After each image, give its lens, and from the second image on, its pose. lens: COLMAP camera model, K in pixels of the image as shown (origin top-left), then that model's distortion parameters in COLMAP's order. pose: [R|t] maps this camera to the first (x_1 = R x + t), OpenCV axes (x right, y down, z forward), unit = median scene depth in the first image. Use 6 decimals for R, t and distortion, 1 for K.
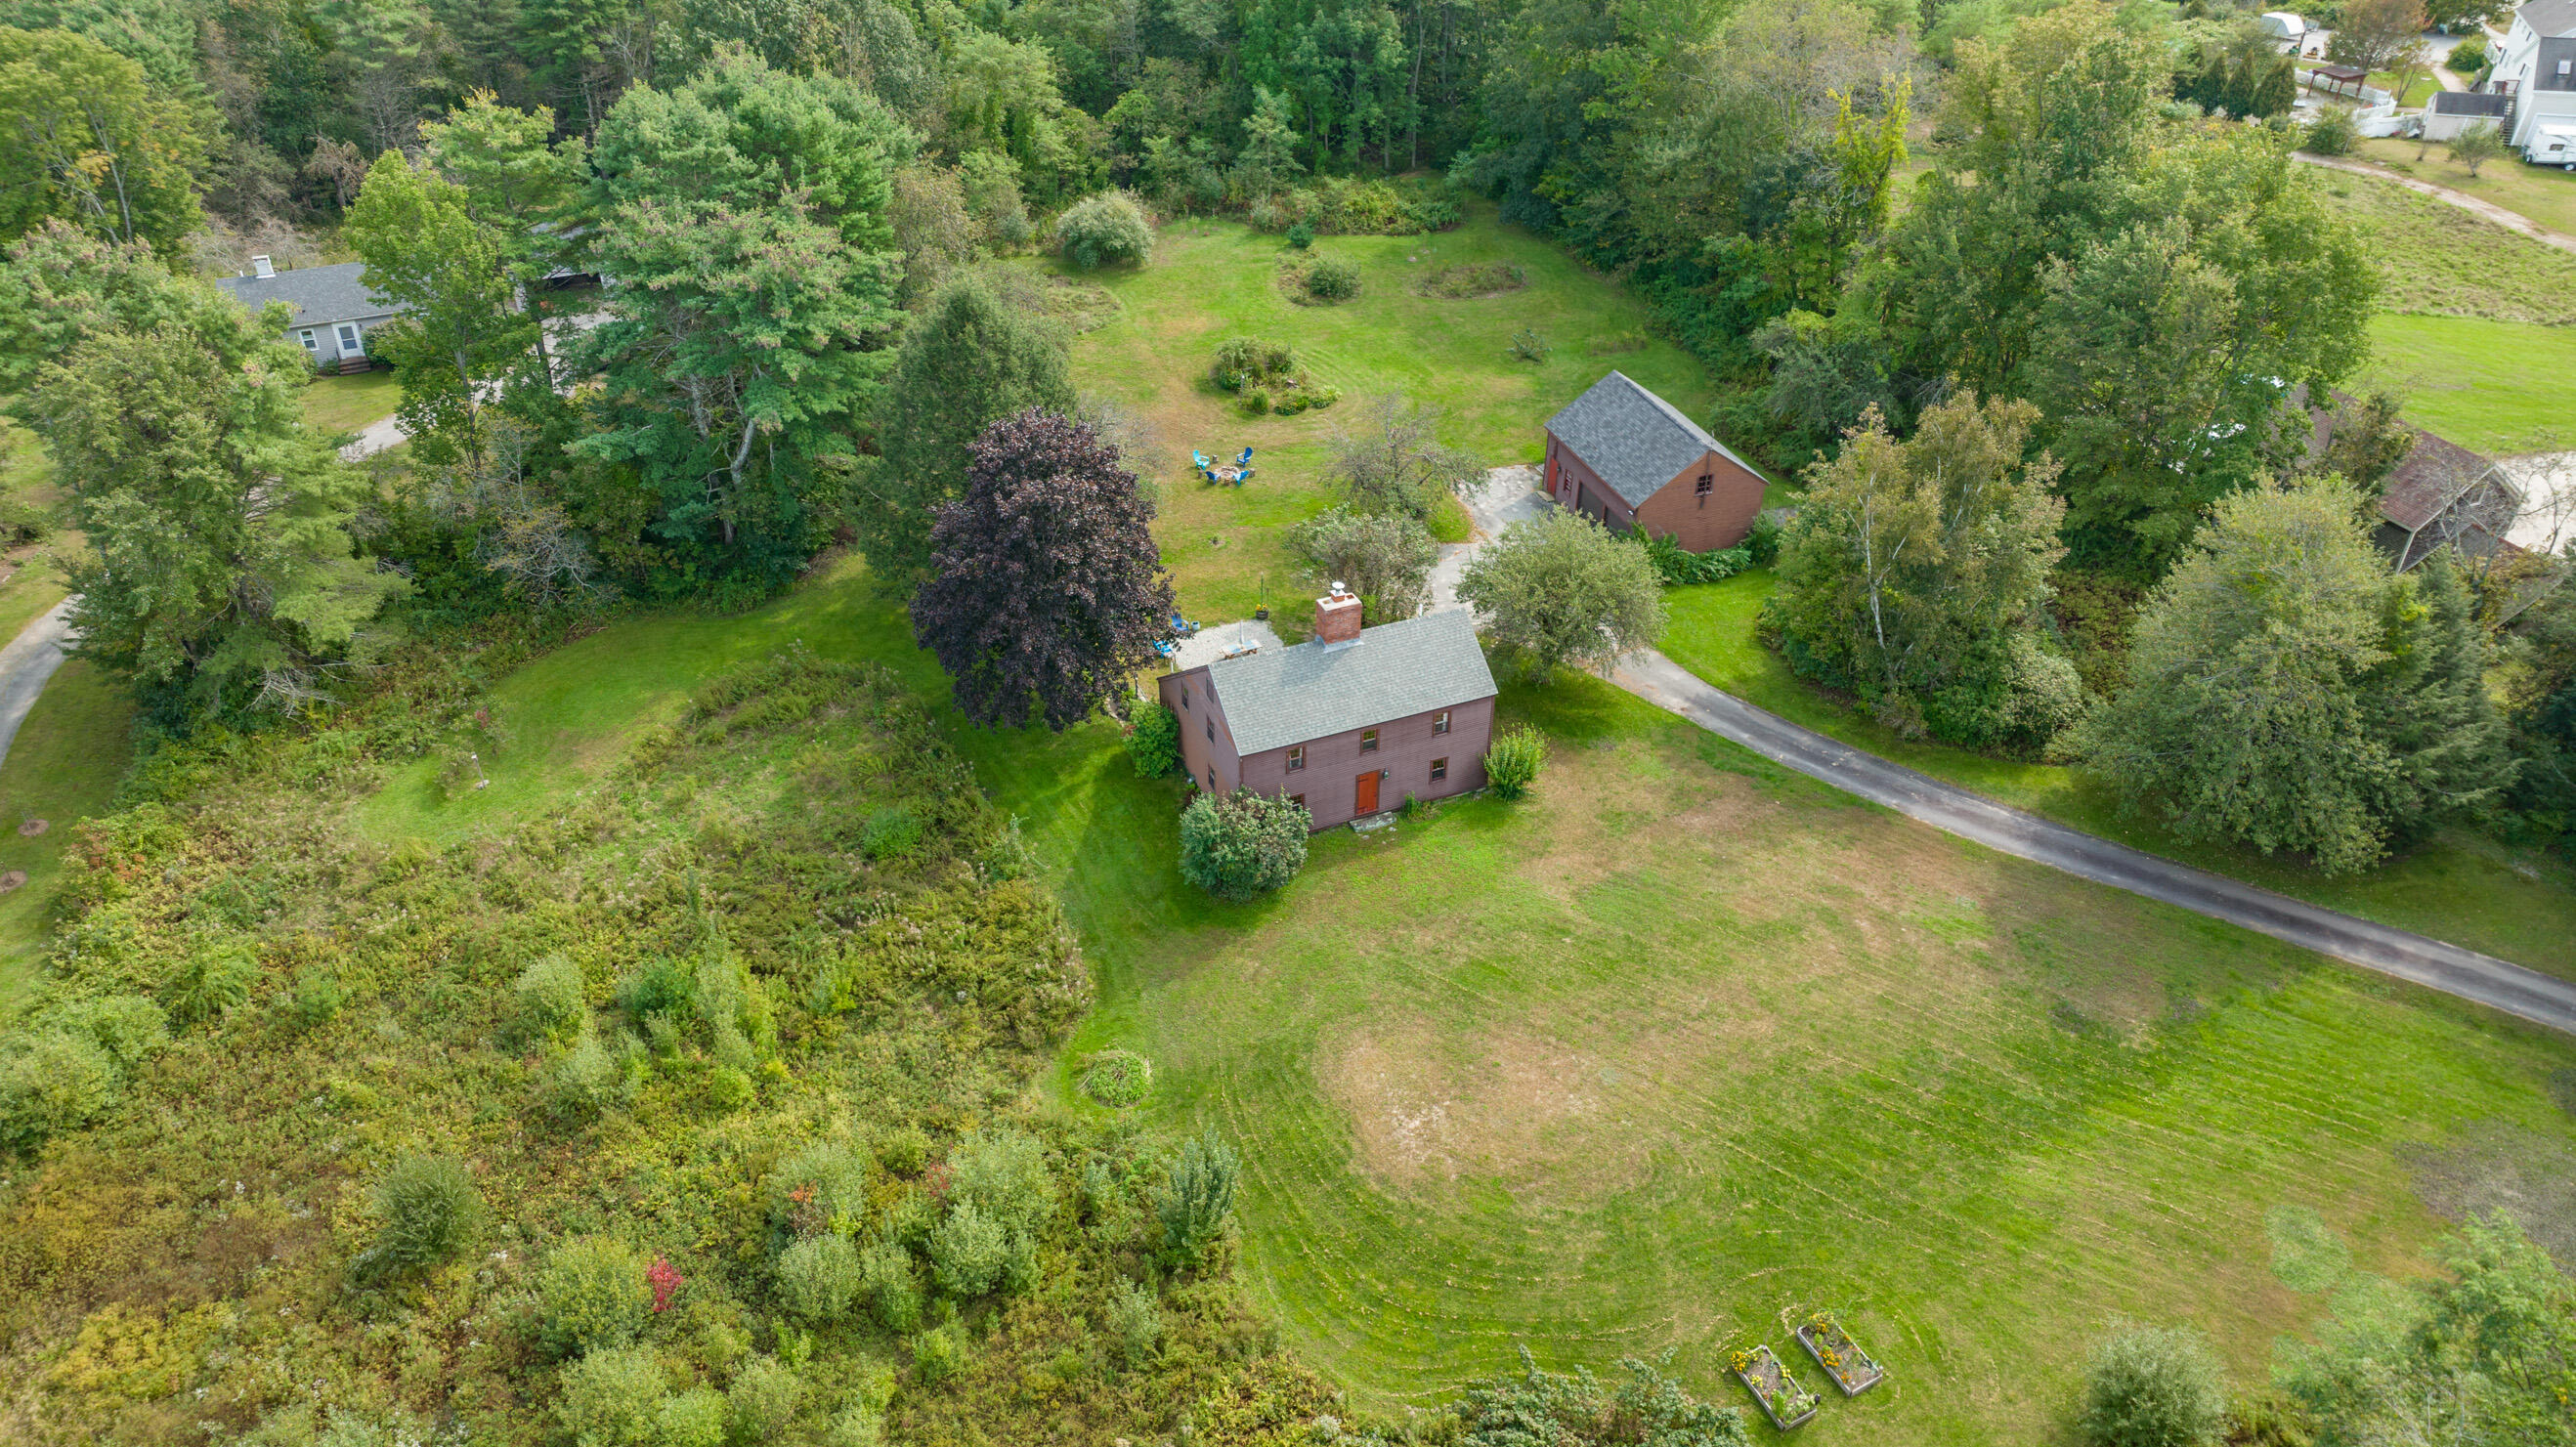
lens RADIAL K [[1817.6, 0, 1288.0], [0, 1817.6, 723.5], [0, 0, 1]] dist [-0.002026, 0.000777]
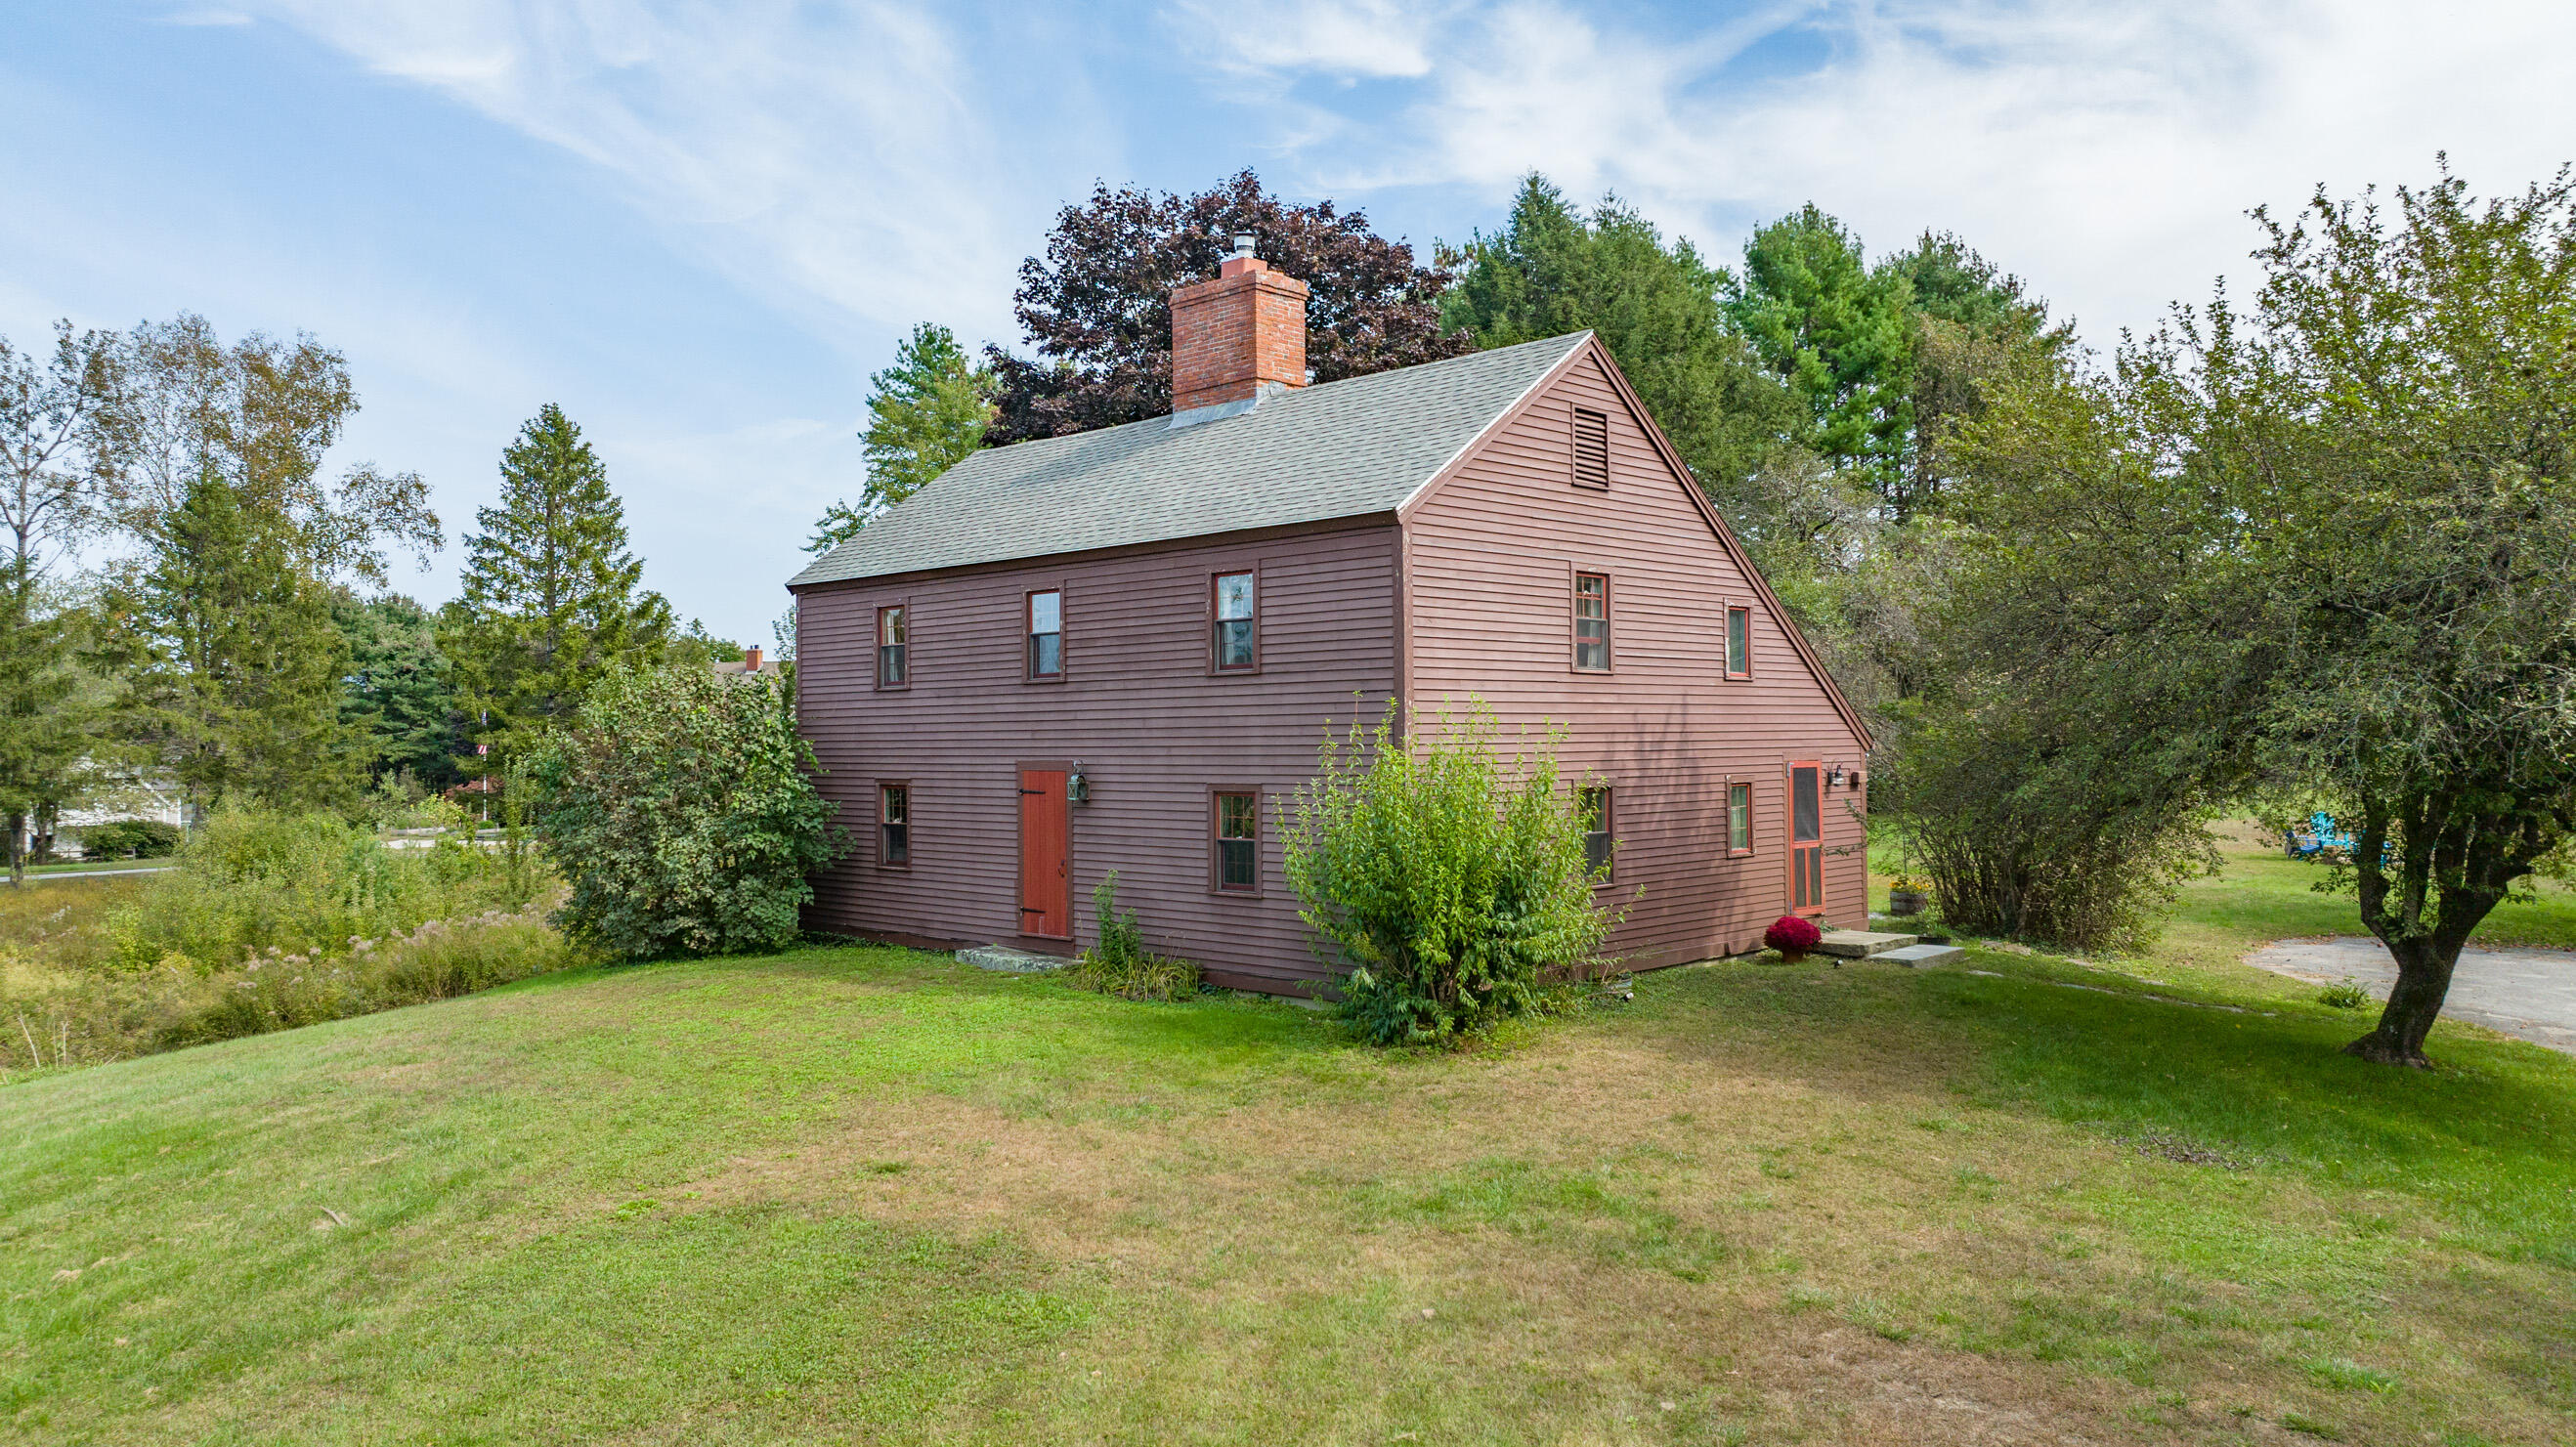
lens RADIAL K [[1817.6, 0, 1288.0], [0, 1817.6, 723.5], [0, 0, 1]] dist [-0.002026, 0.000777]
pose [[0.382639, -0.018782, -0.923707, 0.302309], [-0.521577, 0.820844, -0.232750, 0.063424], [0.762591, 0.570843, 0.304291, 0.857054]]
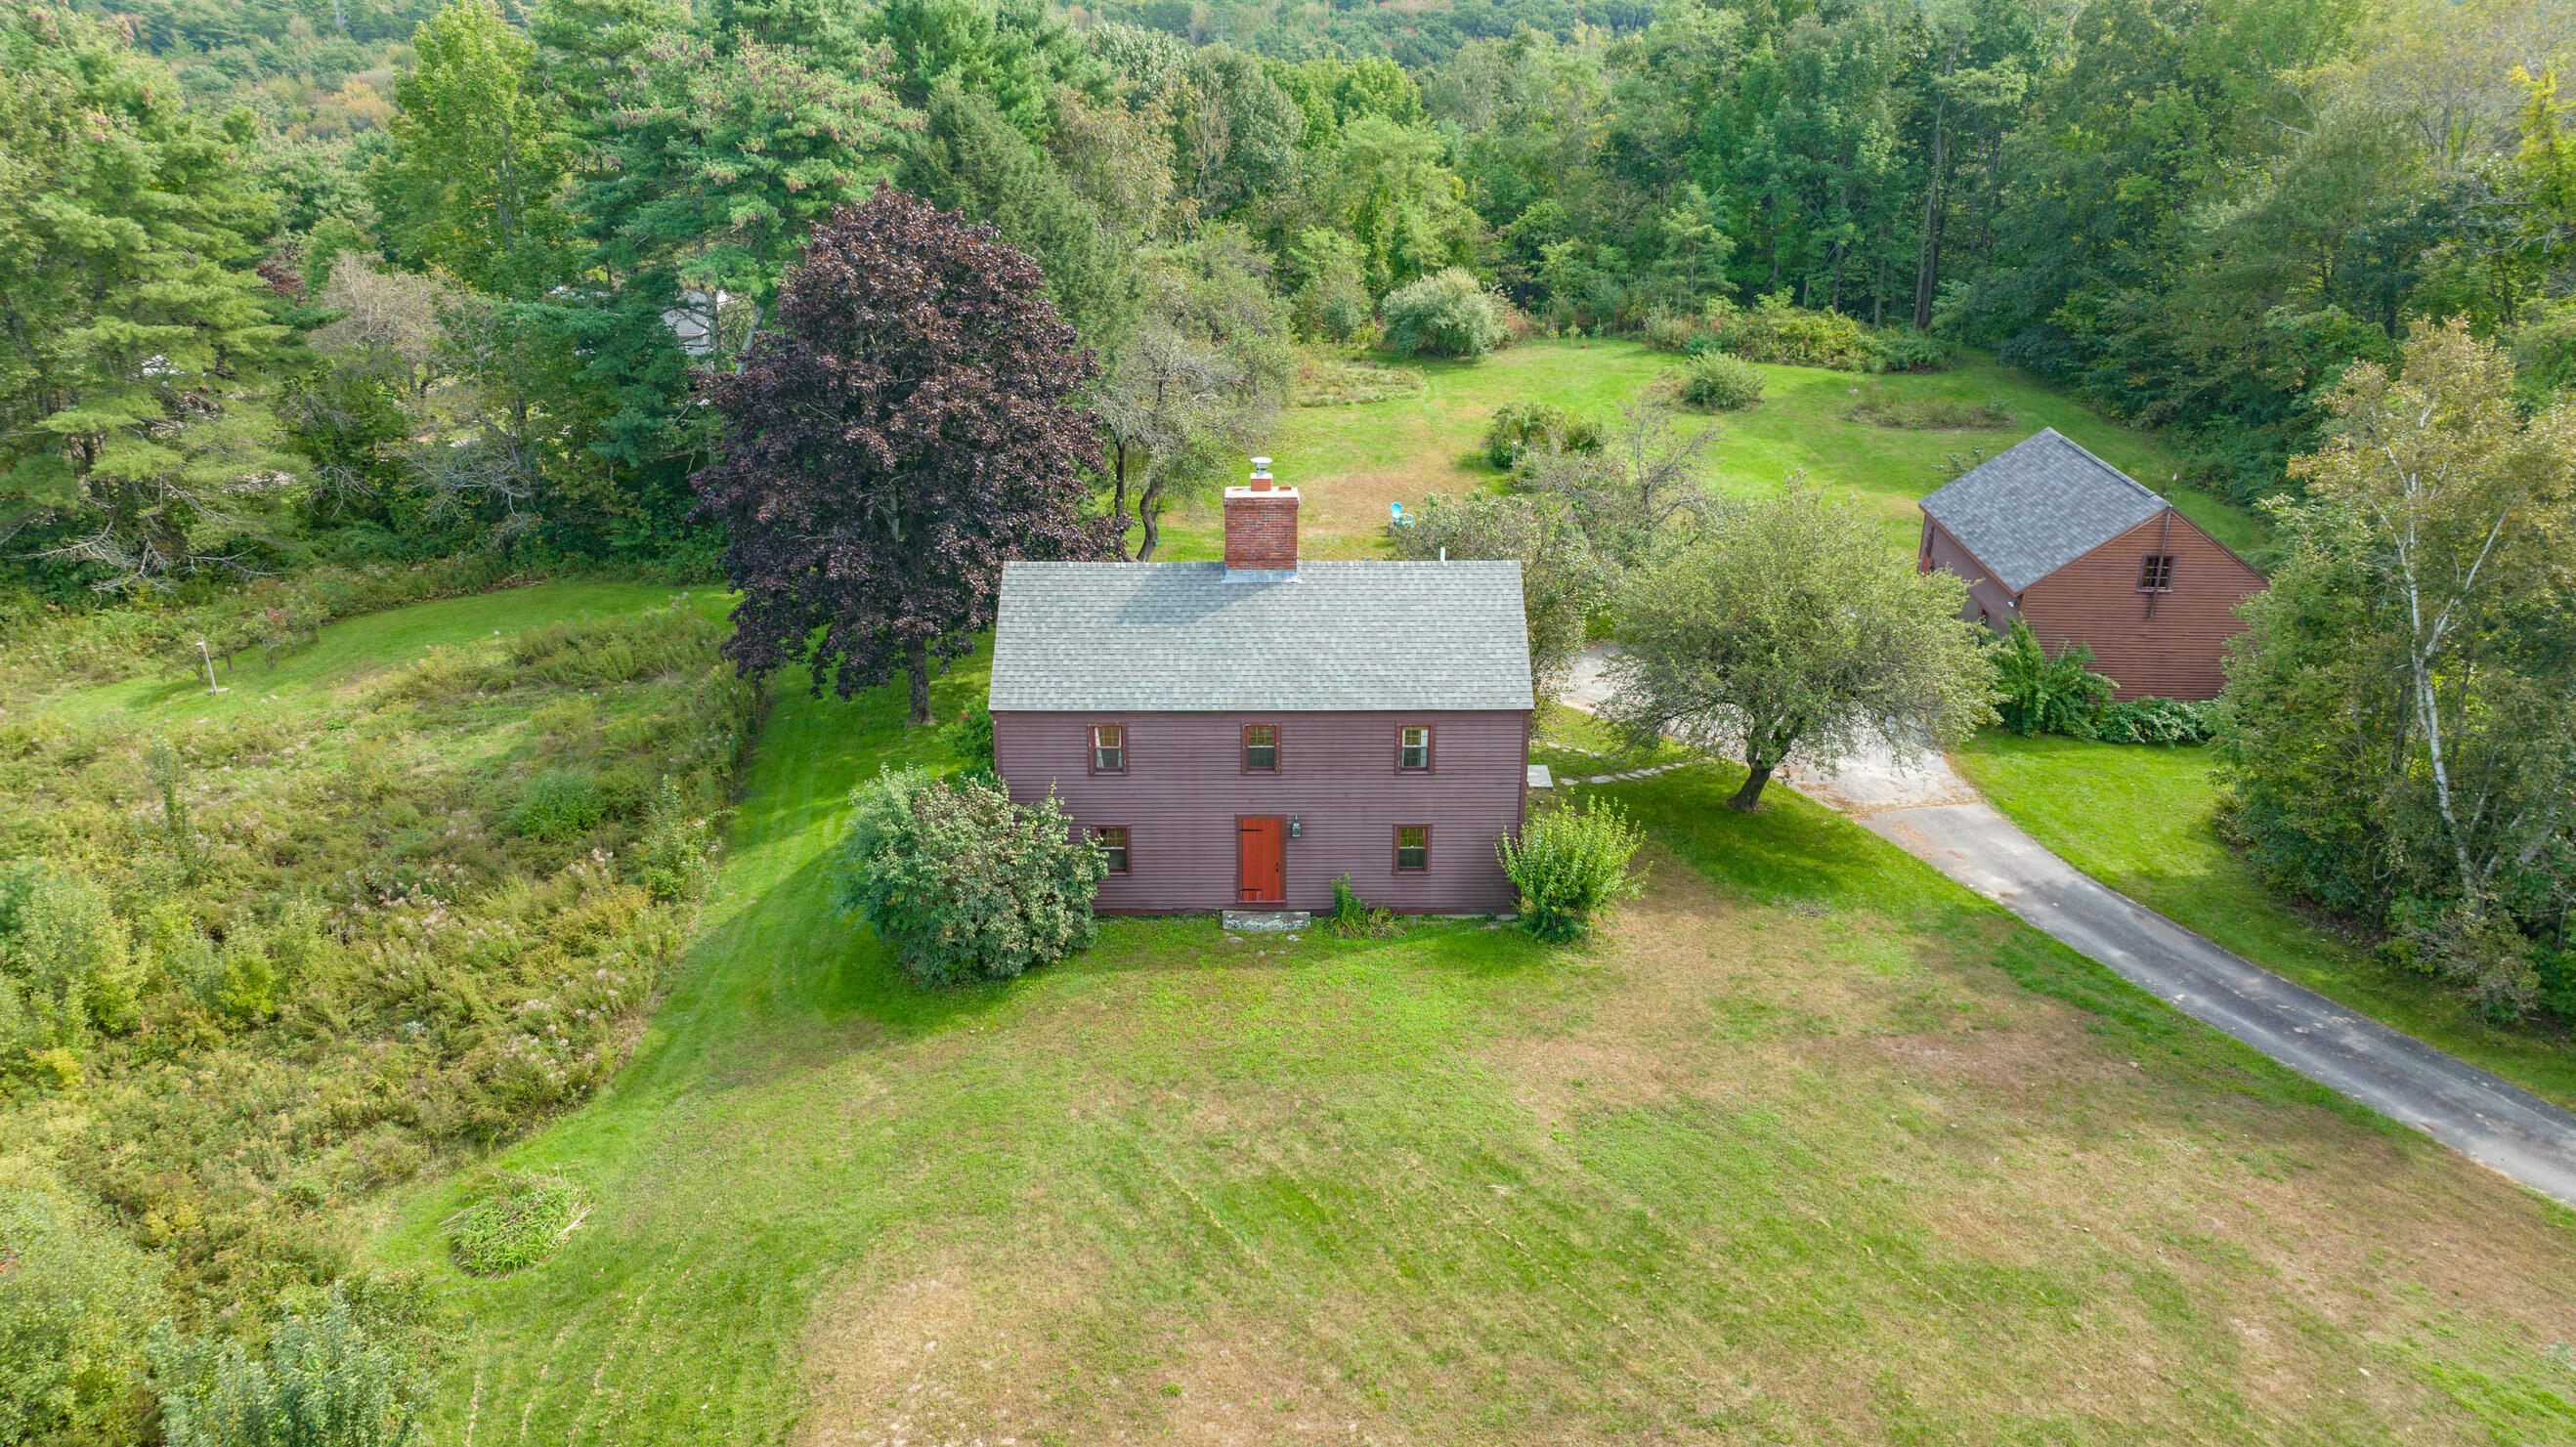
lens RADIAL K [[1817.6, 0, 1288.0], [0, 1817.6, 723.5], [0, 0, 1]] dist [-0.002026, 0.000777]
pose [[0.923384, 0.134991, -0.359360, 0.217185], [-0.214734, 0.957605, -0.192046, 0.092183], [0.318200, 0.254499, 0.913224, 0.470237]]
